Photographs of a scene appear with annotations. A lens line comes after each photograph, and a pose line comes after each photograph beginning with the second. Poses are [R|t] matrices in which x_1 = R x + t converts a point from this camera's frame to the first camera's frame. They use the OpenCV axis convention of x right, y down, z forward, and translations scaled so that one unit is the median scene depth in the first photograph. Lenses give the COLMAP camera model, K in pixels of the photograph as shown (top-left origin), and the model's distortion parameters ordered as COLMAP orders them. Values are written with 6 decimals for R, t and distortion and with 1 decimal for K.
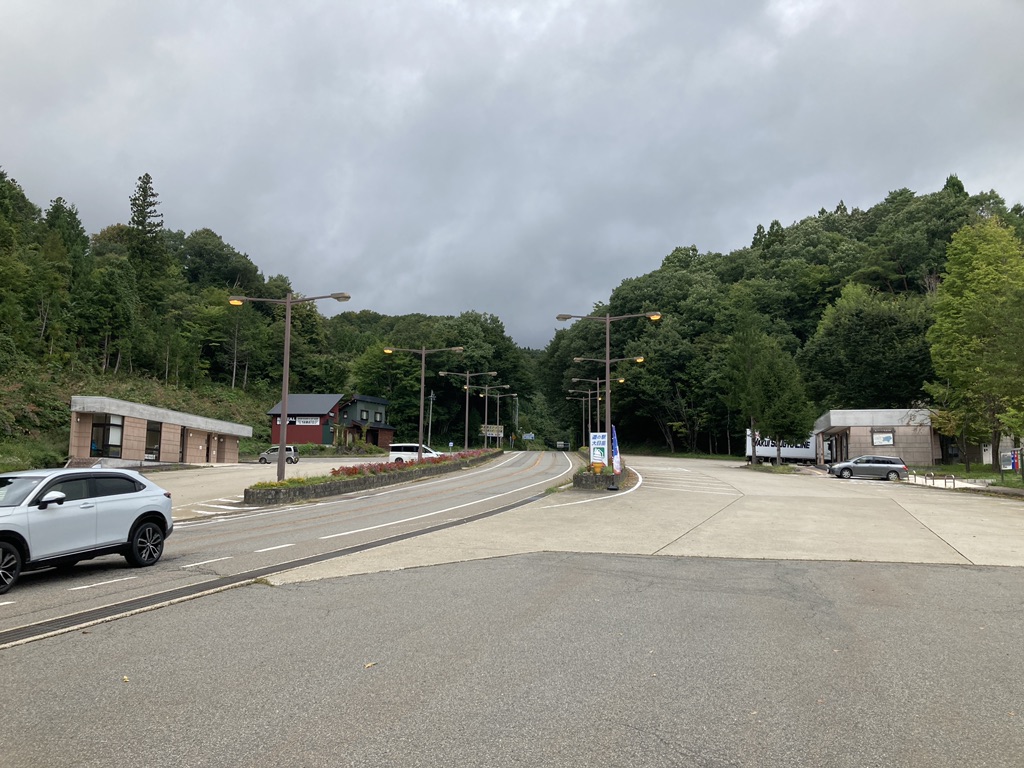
lens RADIAL K [[774.1, 0, 513.2], [0, 774.1, 383.2], [0, 0, 1]] dist [0.077123, -0.099134]
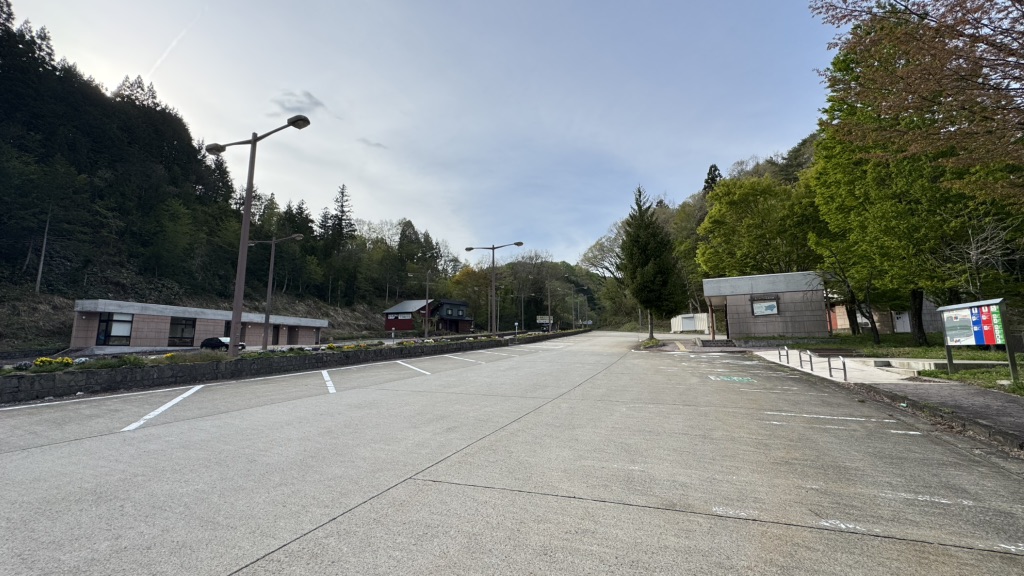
lens RADIAL K [[404.1, 0, 511.1], [0, 404.1, 285.5], [0, 0, 1]] dist [-0.002045, -0.000073]
pose [[0.976160, -0.051652, -0.210817, 0.281647], [0.045708, 0.998410, -0.032974, 0.046826], [0.212185, 0.022552, 0.976969, 0.478331]]
